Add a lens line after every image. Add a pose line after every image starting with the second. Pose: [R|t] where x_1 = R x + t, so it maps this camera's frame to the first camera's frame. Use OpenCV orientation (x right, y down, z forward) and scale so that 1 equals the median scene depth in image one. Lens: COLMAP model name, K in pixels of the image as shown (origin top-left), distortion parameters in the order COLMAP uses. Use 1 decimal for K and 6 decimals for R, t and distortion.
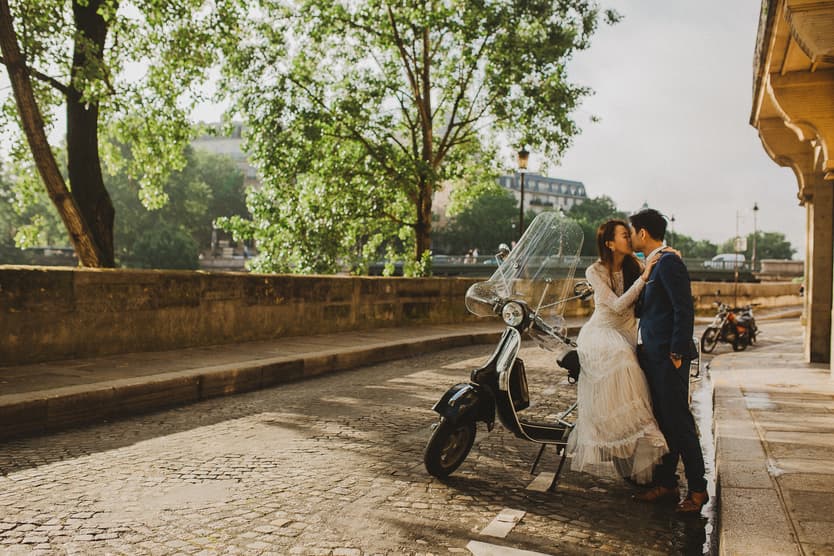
lens RADIAL K [[789.8, 0, 417.0], [0, 789.8, 278.0], [0, 0, 1]] dist [-0.060976, 0.087003]
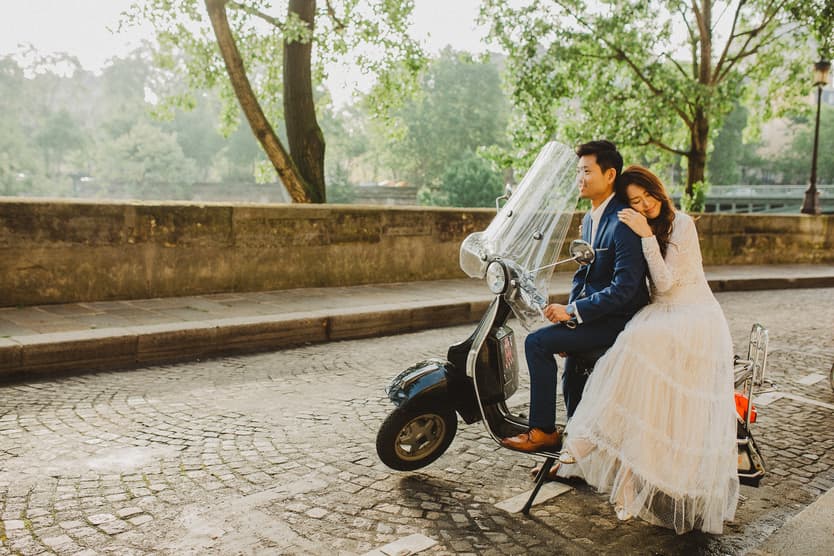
lens RADIAL K [[789.8, 0, 417.0], [0, 789.8, 278.0], [0, 0, 1]] dist [-0.060976, 0.087003]
pose [[0.920021, 0.044296, -0.389357, 0.131155], [-0.009243, 0.995767, 0.091445, -0.008659], [0.391759, -0.080533, 0.916537, 0.103098]]
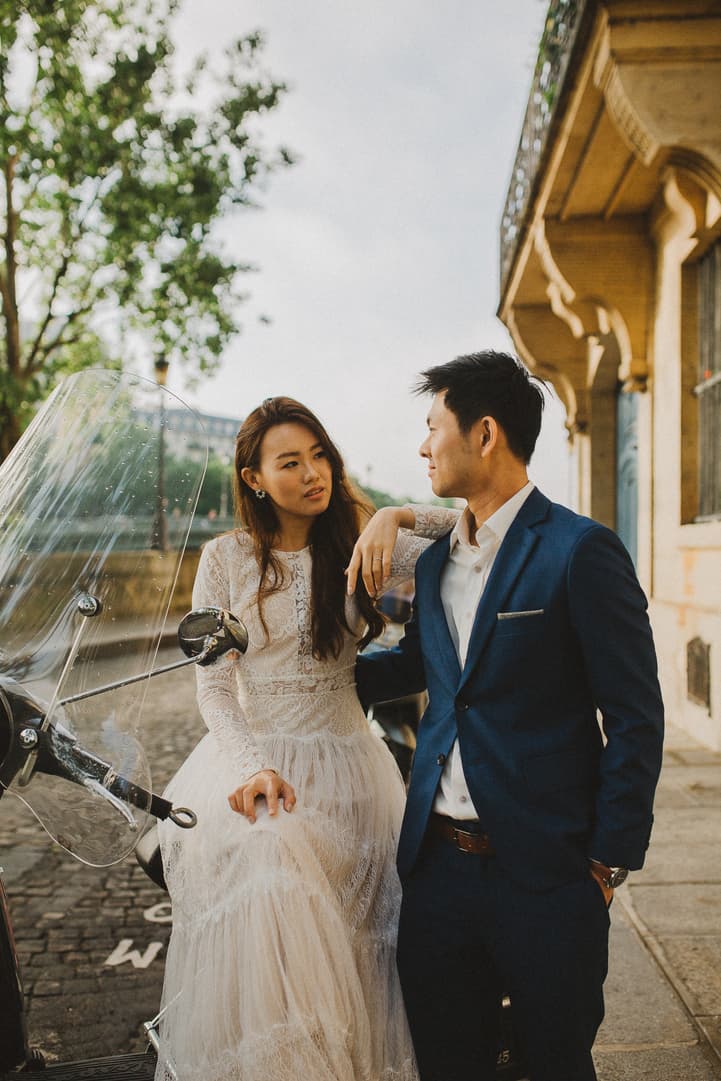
lens RADIAL K [[1023.9, 0, 367.3], [0, 1023.9, 569.8], [0, 0, 1]] dist [-0.088849, -0.002744]
pose [[0.950555, -0.024575, 0.309581, 0.056205], [0.017523, 0.999520, 0.025540, -0.006138], [-0.310061, -0.018852, 0.950530, 0.238274]]
